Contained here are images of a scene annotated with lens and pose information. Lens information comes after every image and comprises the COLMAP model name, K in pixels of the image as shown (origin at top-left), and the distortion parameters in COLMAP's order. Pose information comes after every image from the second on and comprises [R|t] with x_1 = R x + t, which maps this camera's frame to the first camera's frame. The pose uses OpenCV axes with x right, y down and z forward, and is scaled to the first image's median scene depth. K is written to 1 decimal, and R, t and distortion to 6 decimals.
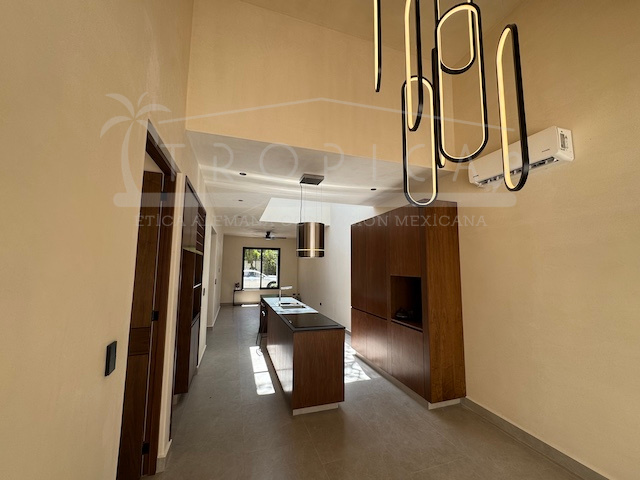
lens RADIAL K [[254.3, 0, 319.6], [0, 254.3, 240.4], [0, 0, 1]] dist [-0.003179, 0.000632]
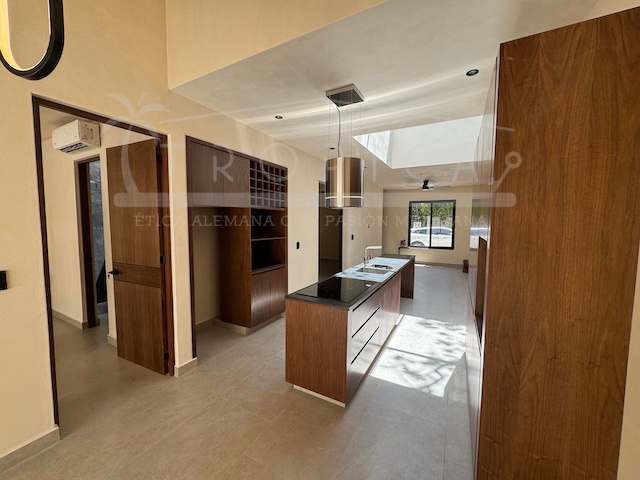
lens RADIAL K [[254.3, 0, 320.6], [0, 254.3, 239.8], [0, 0, 1]] dist [-0.003179, 0.000632]
pose [[0.687382, 0.046851, -0.724783, 0.517156], [0.074657, 0.988074, 0.134674, 0.060500], [0.722448, -0.146683, 0.675687, 0.488134]]
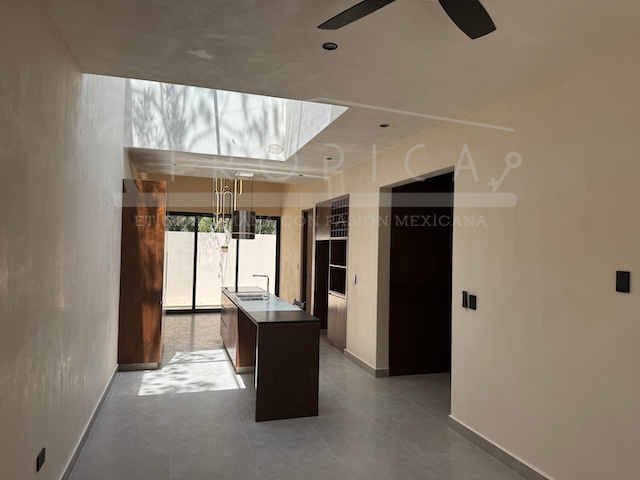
lens RADIAL K [[448.5, 0, 322.8], [0, 448.5, 243.2], [0, 0, 1]] dist [0.054521, -0.062759]
pose [[-0.999448, -0.032931, -0.004377, -0.436227], [-0.032304, 0.994137, -0.103192, 0.320399], [0.007750, -0.102994, -0.994652, 3.396468]]
